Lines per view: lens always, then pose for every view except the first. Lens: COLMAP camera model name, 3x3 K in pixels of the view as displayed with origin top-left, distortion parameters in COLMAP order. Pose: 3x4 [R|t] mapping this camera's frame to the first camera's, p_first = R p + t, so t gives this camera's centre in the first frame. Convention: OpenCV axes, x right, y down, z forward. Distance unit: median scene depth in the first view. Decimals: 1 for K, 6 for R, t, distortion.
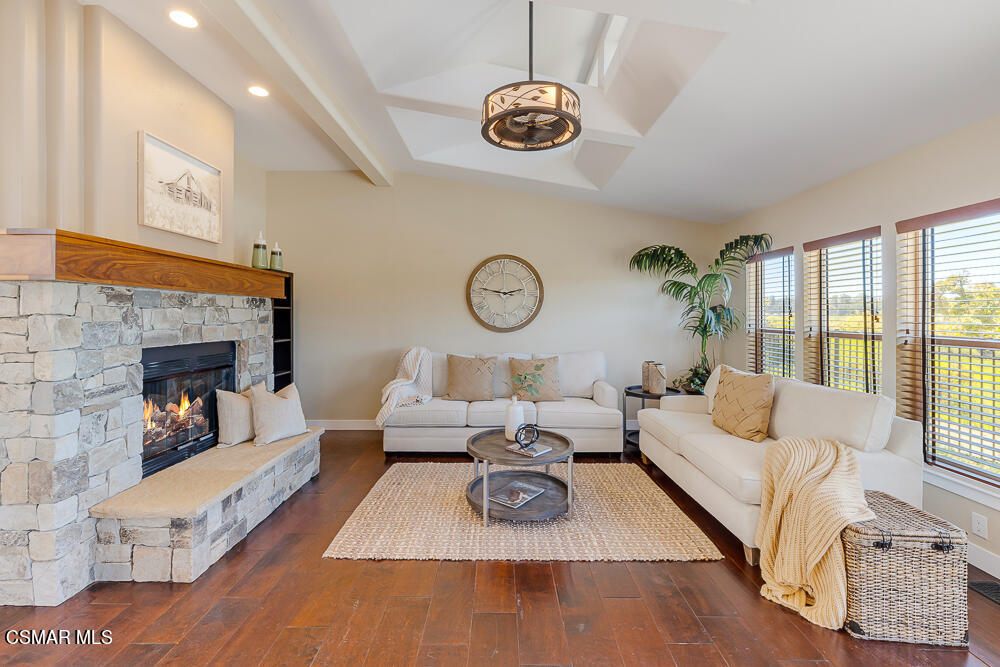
lens RADIAL K [[428.0, 0, 500.0], [0, 428.0, 315.3], [0, 0, 1]] dist [0.000089, -0.000060]
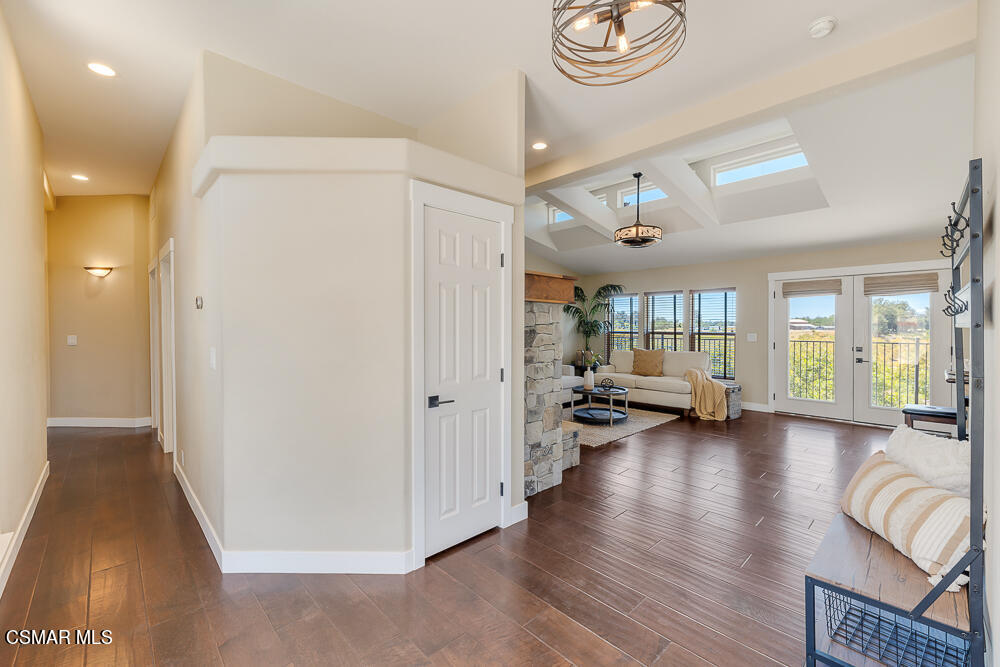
lens RADIAL K [[413.0, 0, 487.0], [0, 413.0, 331.3], [0, 0, 1]] dist [-0.000010, -0.000068]
pose [[0.734599, -0.012535, 0.678386, -1.379292], [0.003953, 0.999891, 0.014195, 0.003546], [-0.678490, -0.007746, 0.734569, -0.039541]]
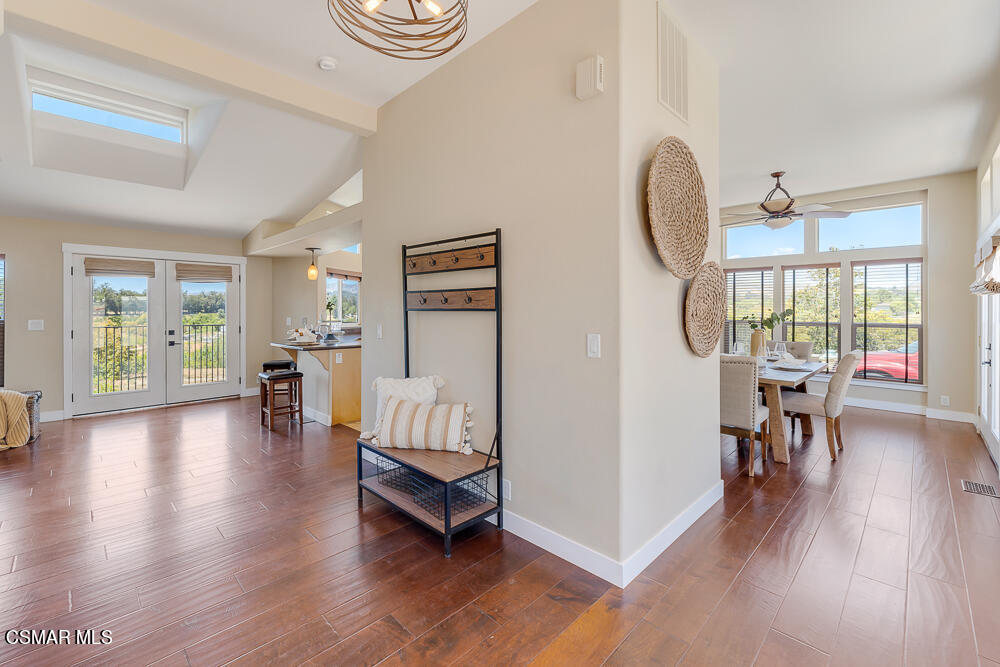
lens RADIAL K [[428.0, 0, 500.0], [0, 428.0, 315.3], [0, 0, 1]] dist [0.000089, -0.000060]
pose [[-0.712015, -0.012960, 0.702045, -1.357339], [-0.003570, 0.999884, 0.014838, 0.002965], [-0.702155, 0.008058, -0.711978, 0.437511]]
